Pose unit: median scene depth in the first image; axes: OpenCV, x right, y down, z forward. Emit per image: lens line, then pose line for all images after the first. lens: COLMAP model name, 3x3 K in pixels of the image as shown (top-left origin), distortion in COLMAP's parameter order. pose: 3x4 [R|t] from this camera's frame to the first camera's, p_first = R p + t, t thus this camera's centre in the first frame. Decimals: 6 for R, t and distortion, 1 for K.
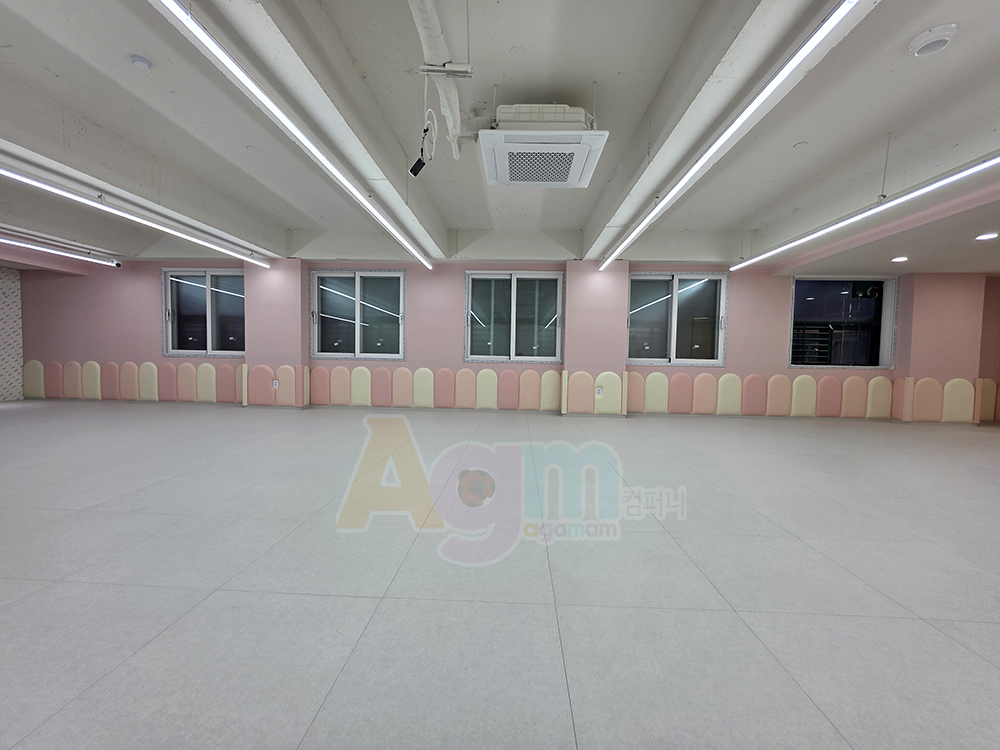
lens RADIAL K [[398.3, 0, 495.5], [0, 398.3, 380.2], [0, 0, 1]] dist [-0.000553, 0.000189]
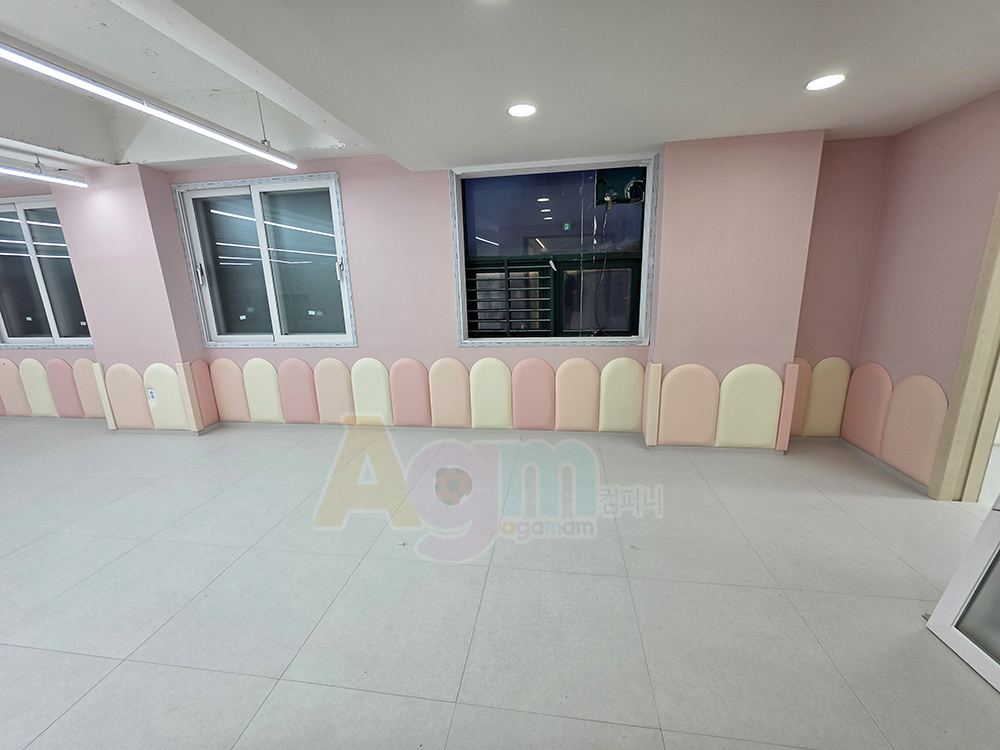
lens RADIAL K [[398.3, 0, 496.3], [0, 398.3, 371.5], [0, 0, 1]] dist [-0.000553, 0.000189]
pose [[0.993862, -0.024560, -0.107868, 0.815165], [0.042839, 0.984415, 0.170566, -0.086131], [0.101998, -0.174140, 0.979424, 0.433334]]
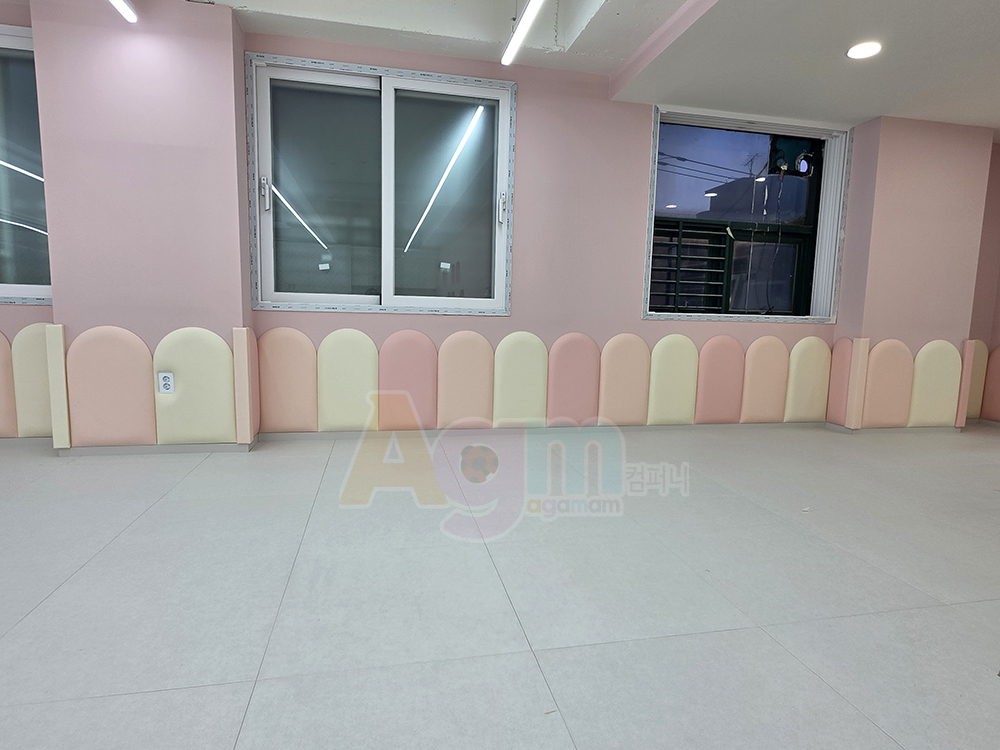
lens RADIAL K [[557.5, 0, 499.1], [0, 557.5, 375.8], [0, 0, 1]] dist [0.003454, -0.003428]
pose [[0.966806, -0.023106, 0.254466, 0.401130], [0.003749, 0.997078, 0.076295, -0.015003], [-0.255485, -0.072808, 0.964068, 0.414569]]
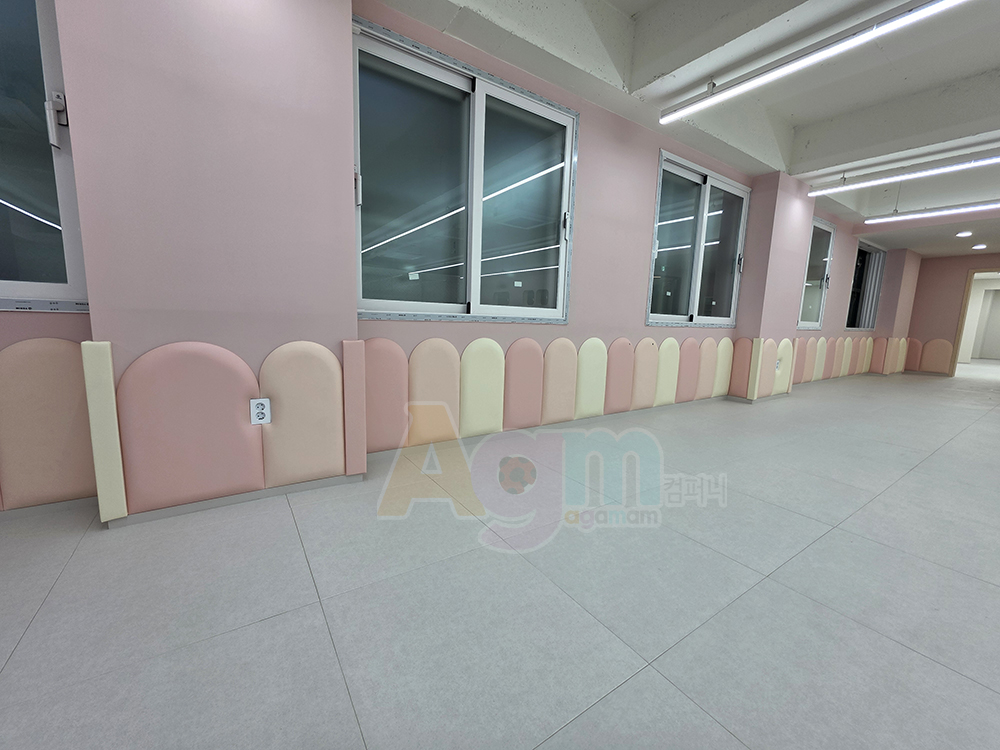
lens RADIAL K [[398.3, 0, 497.9], [0, 398.3, 375.1], [0, 0, 1]] dist [-0.000553, 0.000189]
pose [[0.804016, -0.078721, 0.589373, -0.573578], [0.012570, 0.993226, 0.115515, -0.044609], [-0.594474, -0.085468, 0.799559, 0.680242]]
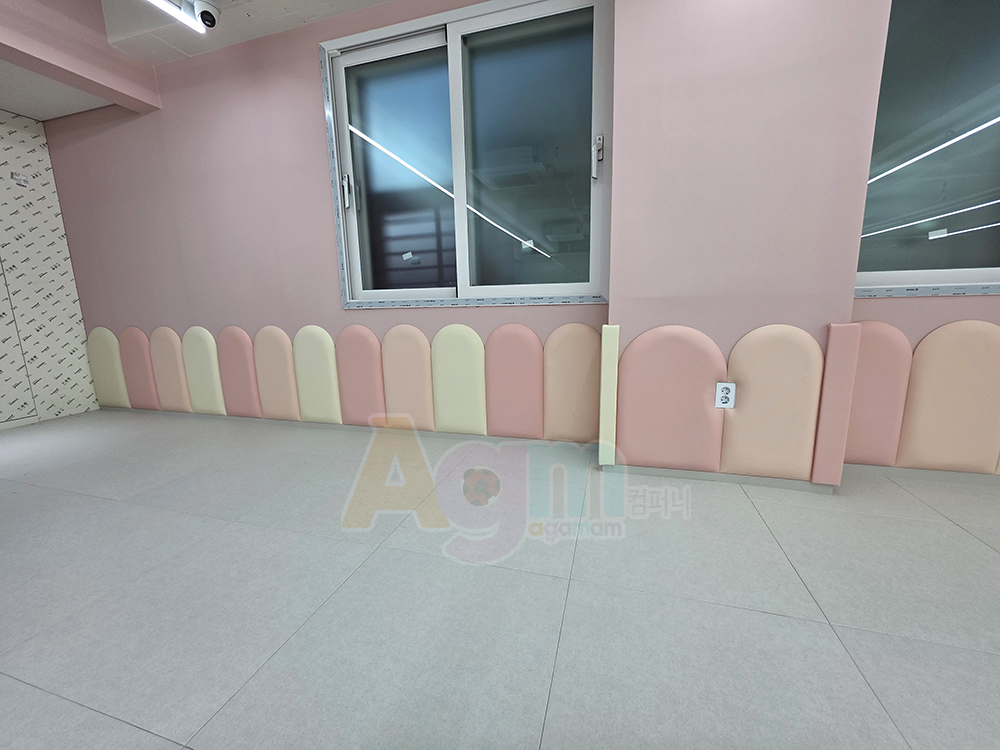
lens RADIAL K [[398.3, 0, 502.0], [0, 398.3, 375.3], [0, 0, 1]] dist [-0.000553, 0.000189]
pose [[0.970893, 0.001945, -0.239504, -0.627646], [0.028506, 0.991921, 0.123612, -0.042147], [0.237809, -0.126841, 0.962994, 0.696152]]
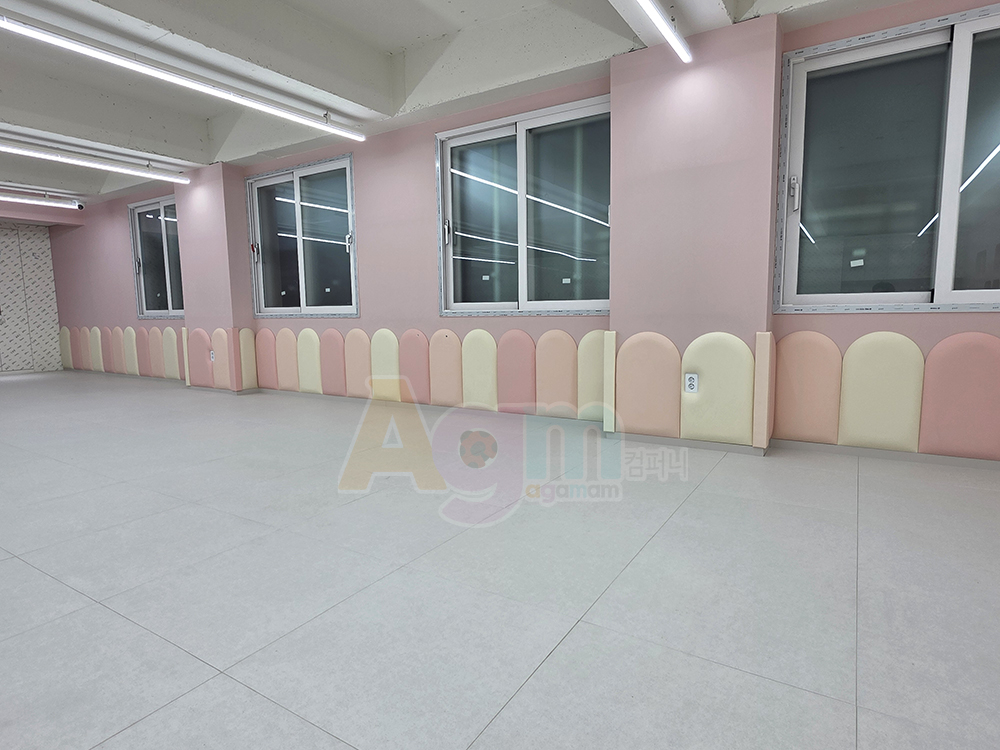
lens RADIAL K [[557.5, 0, 501.8], [0, 557.5, 376.7], [0, 0, 1]] dist [0.003454, -0.003428]
pose [[0.870708, 0.026820, -0.491069, 0.348877], [0.007186, 0.997712, 0.067231, -0.015964], [0.491749, -0.062068, 0.868522, 0.405126]]
